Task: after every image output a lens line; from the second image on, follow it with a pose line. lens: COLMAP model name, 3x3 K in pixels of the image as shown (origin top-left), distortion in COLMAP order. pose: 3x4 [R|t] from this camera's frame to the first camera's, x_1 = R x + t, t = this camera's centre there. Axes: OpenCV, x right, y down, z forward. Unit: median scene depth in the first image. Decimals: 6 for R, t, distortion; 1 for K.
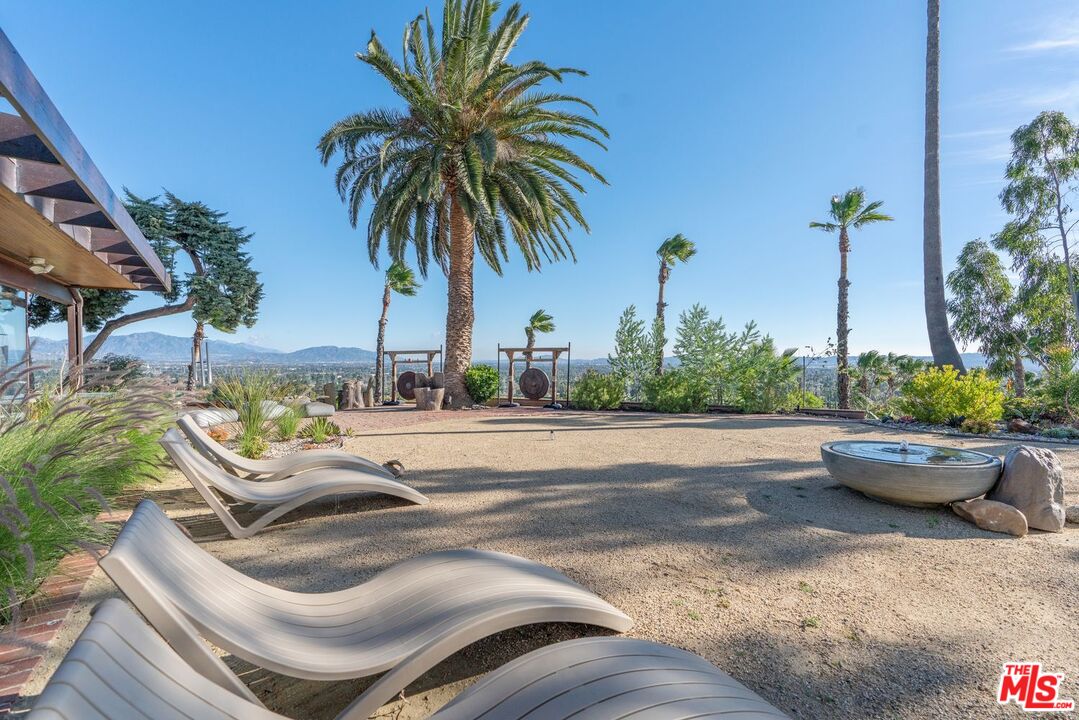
lens RADIAL K [[489.2, 0, 542.5], [0, 489.2, 359.4], [0, 0, 1]] dist [0.004228, -0.000027]
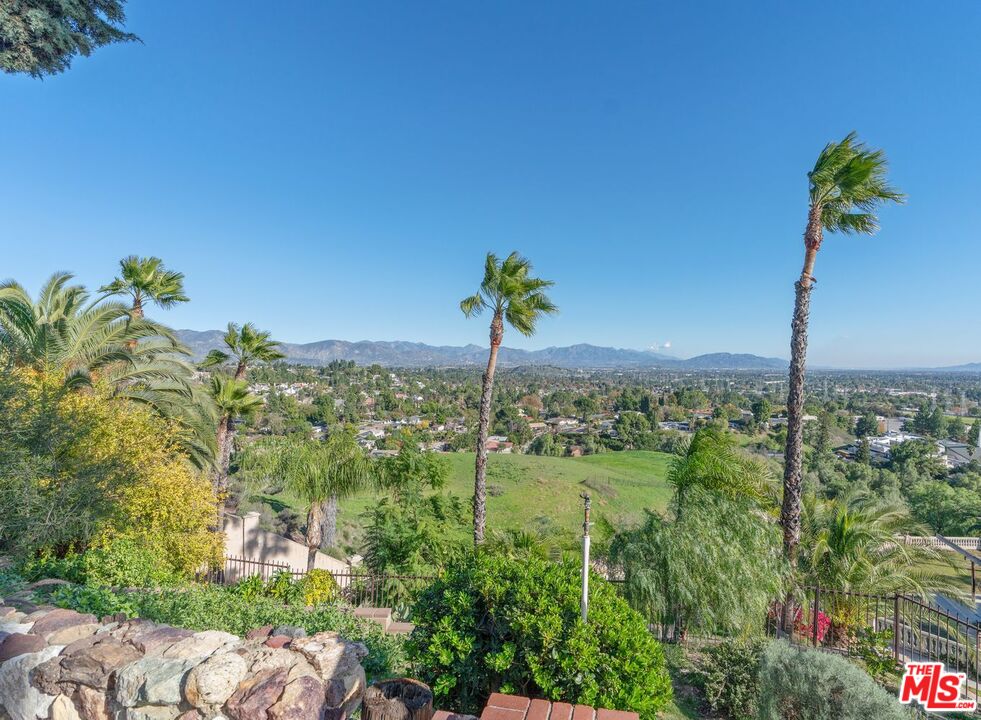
lens RADIAL K [[481.9, 0, 538.8], [0, 481.9, 364.2], [0, 0, 1]] dist [0.001113, 0.000102]
pose [[0.714156, 0.000023, -0.699987, -0.370955], [-0.002315, 0.999995, -0.002330, -0.000116], [0.699983, 0.003285, 0.714152, 0.992109]]
